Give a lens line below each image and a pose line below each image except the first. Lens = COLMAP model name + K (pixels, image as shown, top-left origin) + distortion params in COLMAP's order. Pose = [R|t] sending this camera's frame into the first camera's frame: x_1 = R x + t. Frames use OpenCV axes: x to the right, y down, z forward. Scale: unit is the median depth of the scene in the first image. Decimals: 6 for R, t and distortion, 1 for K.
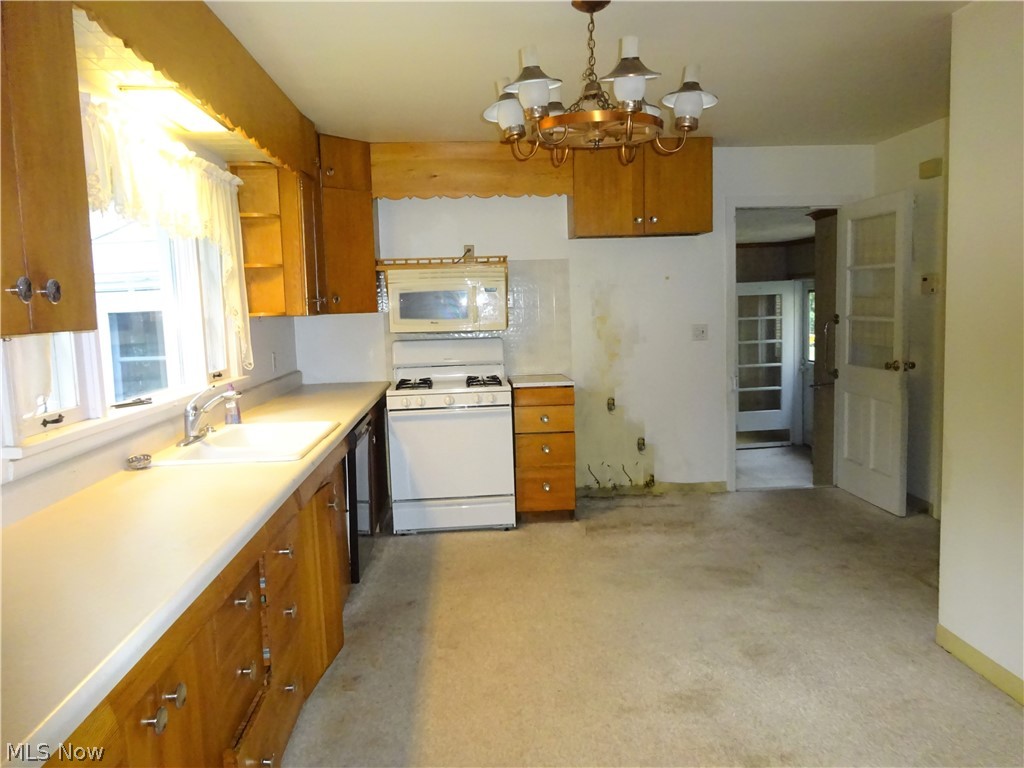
lens RADIAL K [[753.2, 0, 510.8], [0, 753.2, 383.9], [0, 0, 1]] dist [-0.010789, -0.002537]
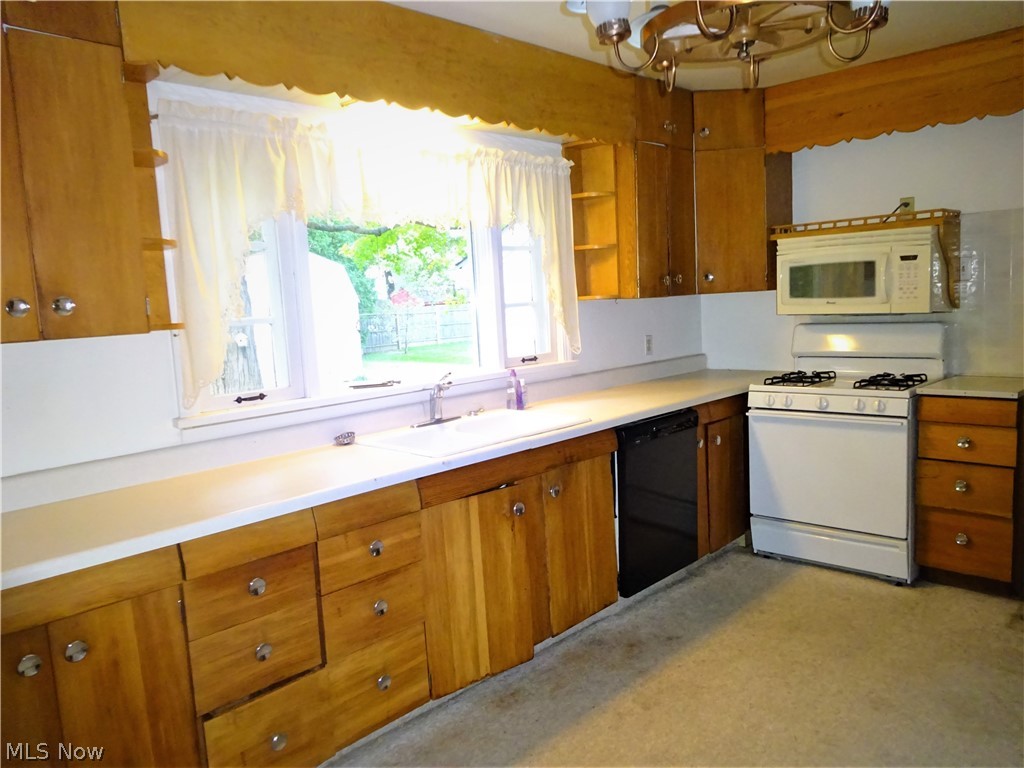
lens RADIAL K [[753.2, 0, 511.2], [0, 753.2, 385.2], [0, 0, 1]] dist [-0.010789, -0.002537]
pose [[0.669250, 0.081090, -0.738599, 0.273464], [-0.045028, 0.996626, 0.068618, -0.035496], [0.741671, -0.012665, 0.670644, 0.228998]]
